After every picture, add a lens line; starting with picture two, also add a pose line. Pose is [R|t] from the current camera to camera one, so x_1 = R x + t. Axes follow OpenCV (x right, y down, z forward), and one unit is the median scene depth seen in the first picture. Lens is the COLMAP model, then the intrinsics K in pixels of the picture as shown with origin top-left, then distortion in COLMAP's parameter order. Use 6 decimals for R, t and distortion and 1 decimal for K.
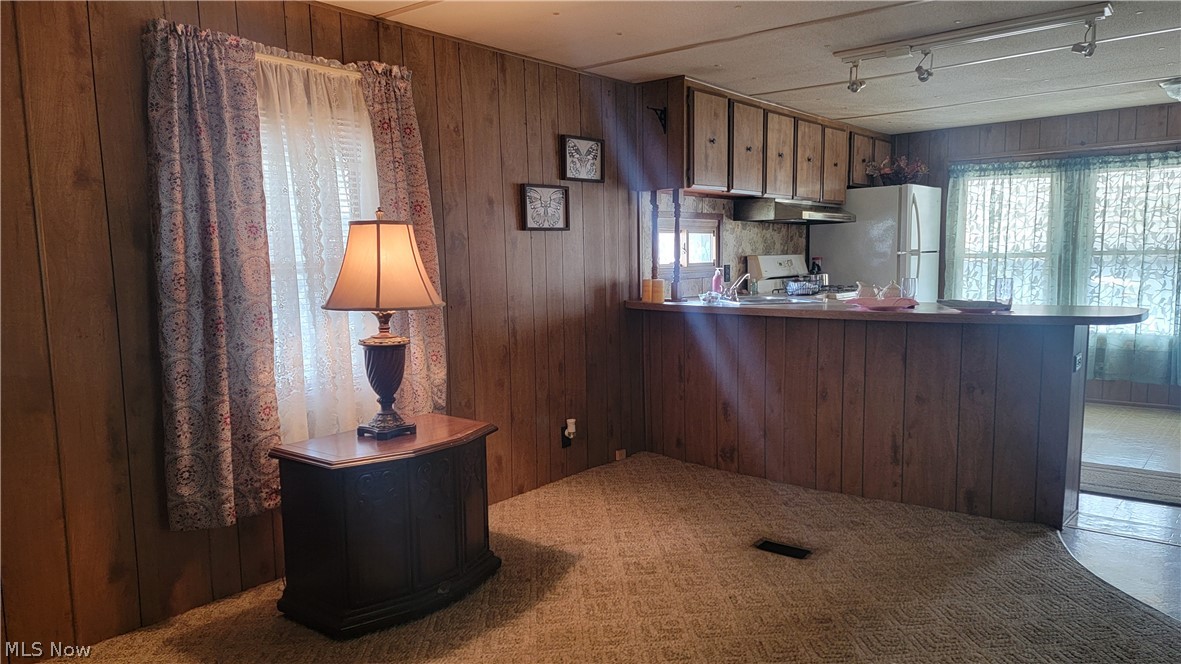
lens RADIAL K [[811.8, 0, 607.2], [0, 811.8, 343.5], [0, 0, 1]] dist [0.091339, -0.066354]
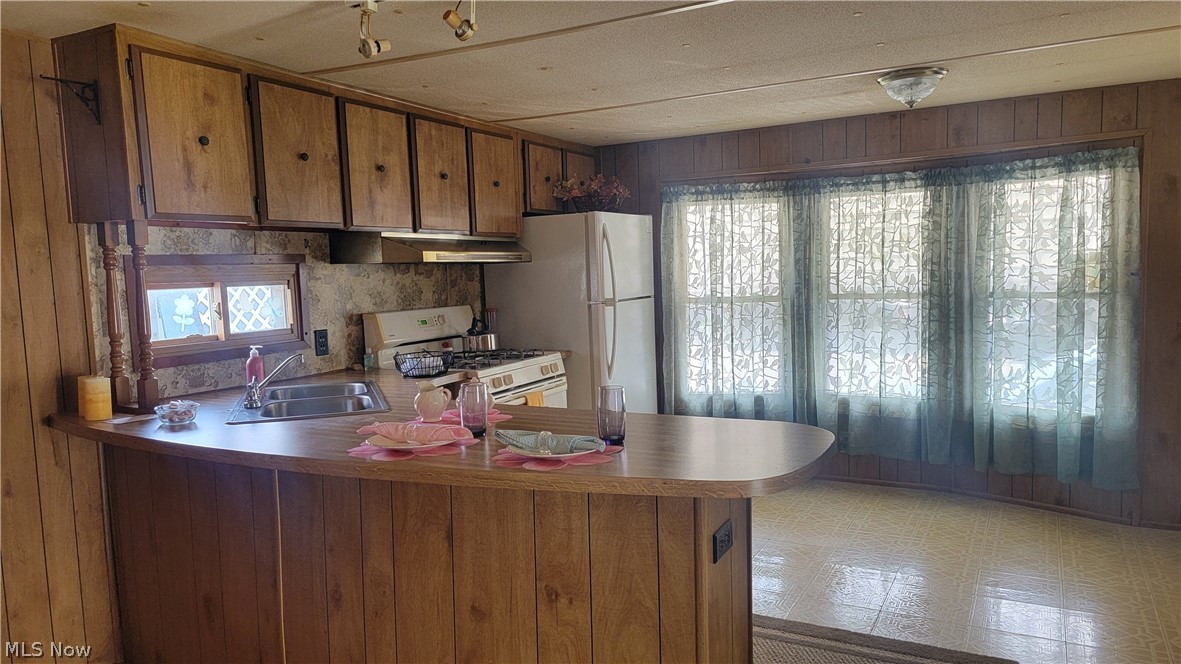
lens RADIAL K [[811.8, 0, 601.0], [0, 811.8, 337.9], [0, 0, 1]] dist [0.097498, -0.084967]
pose [[0.981873, -0.030592, 0.187055, 0.228140], [0.035369, 0.999127, -0.022253, -0.061999], [-0.186211, 0.028465, 0.982097, 0.276371]]
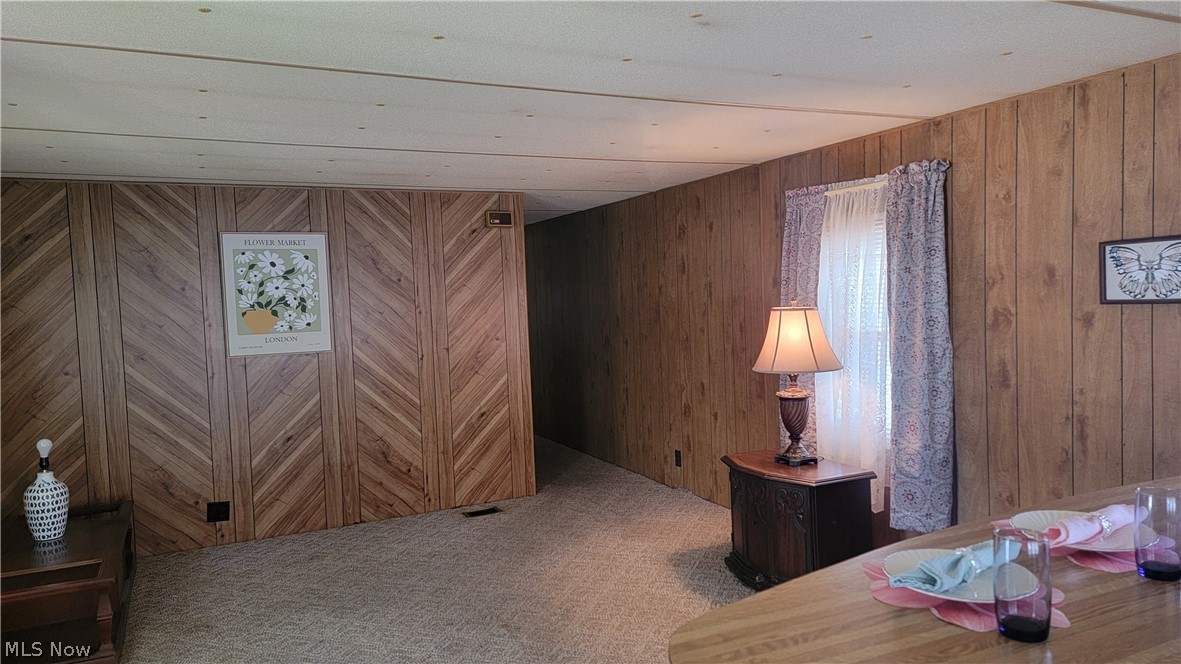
lens RADIAL K [[811.8, 0, 601.0], [0, 811.8, 337.9], [0, 0, 1]] dist [0.097498, -0.084967]
pose [[-0.437899, 0.079535, -0.895499, 0.514111], [-0.061888, 0.991049, 0.118285, -0.112138], [0.896892, 0.107217, -0.429057, 0.606848]]
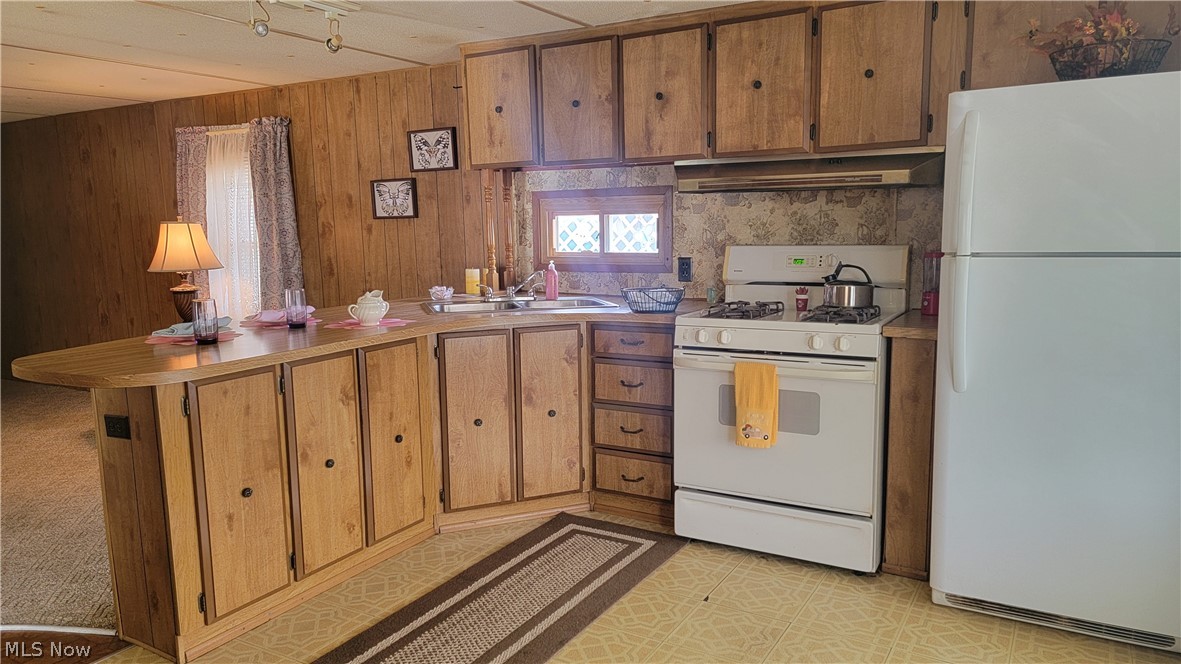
lens RADIAL K [[814.3, 0, 605.1], [0, 814.3, 332.0], [0, 0, 1]] dist [0.083963, -0.070534]
pose [[0.149182, 0.149078, -0.977507, 0.771893], [-0.092955, 0.986306, 0.136233, -0.113282], [0.984431, 0.070541, 0.160997, 0.761369]]
